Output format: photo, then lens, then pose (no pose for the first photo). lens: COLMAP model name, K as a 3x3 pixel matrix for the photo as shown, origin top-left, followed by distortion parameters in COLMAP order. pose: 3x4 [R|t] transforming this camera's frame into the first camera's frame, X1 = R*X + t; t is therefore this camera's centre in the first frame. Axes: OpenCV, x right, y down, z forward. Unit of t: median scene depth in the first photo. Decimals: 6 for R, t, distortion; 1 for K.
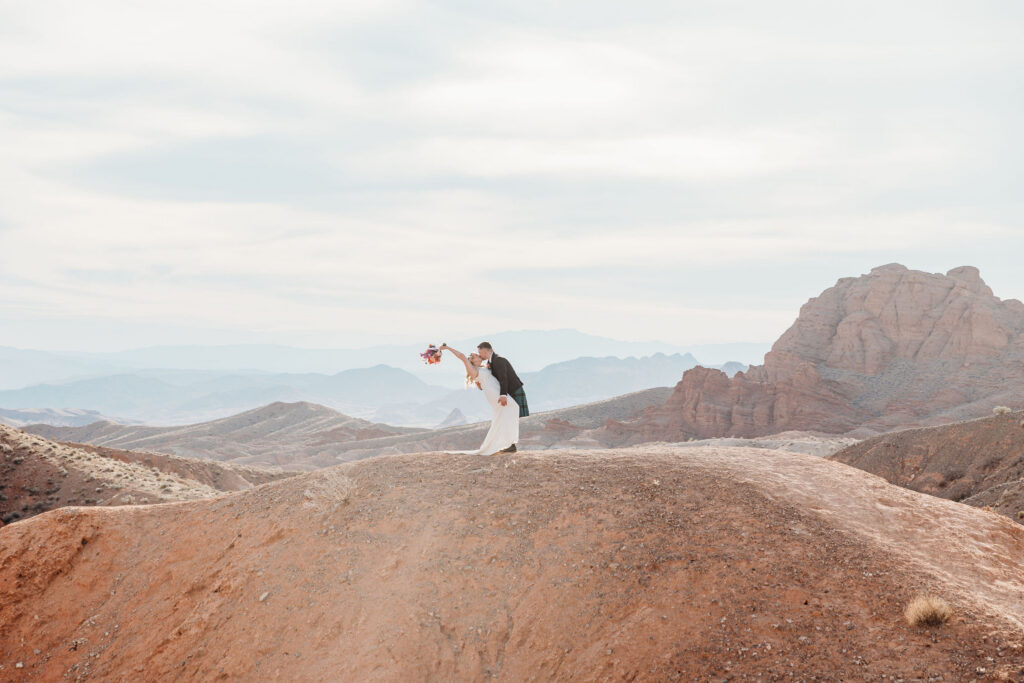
lens RADIAL K [[2187.6, 0, 514.8], [0, 2187.6, 349.3], [0, 0, 1]] dist [0.112956, 0.000000]
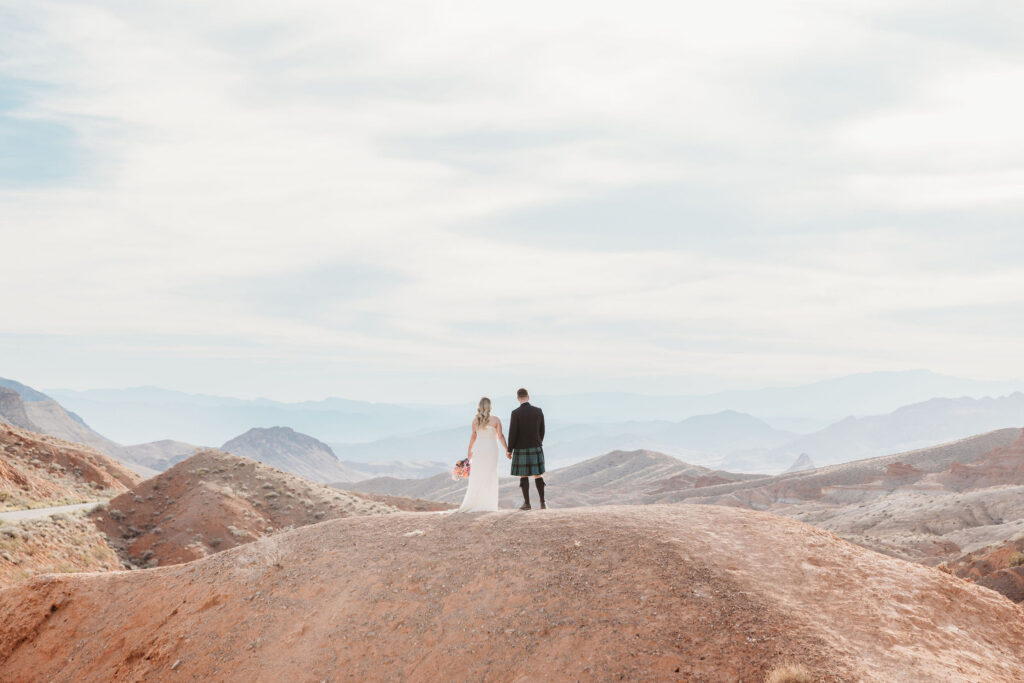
lens RADIAL K [[2187.6, 0, 506.2], [0, 2187.6, 333.9], [0, 0, 1]] dist [0.112956, 0.000000]
pose [[0.983083, -0.030028, -0.180681, 0.222621], [0.024967, 0.999231, -0.030222, -0.003558], [0.181449, 0.025200, 0.983077, 0.041815]]
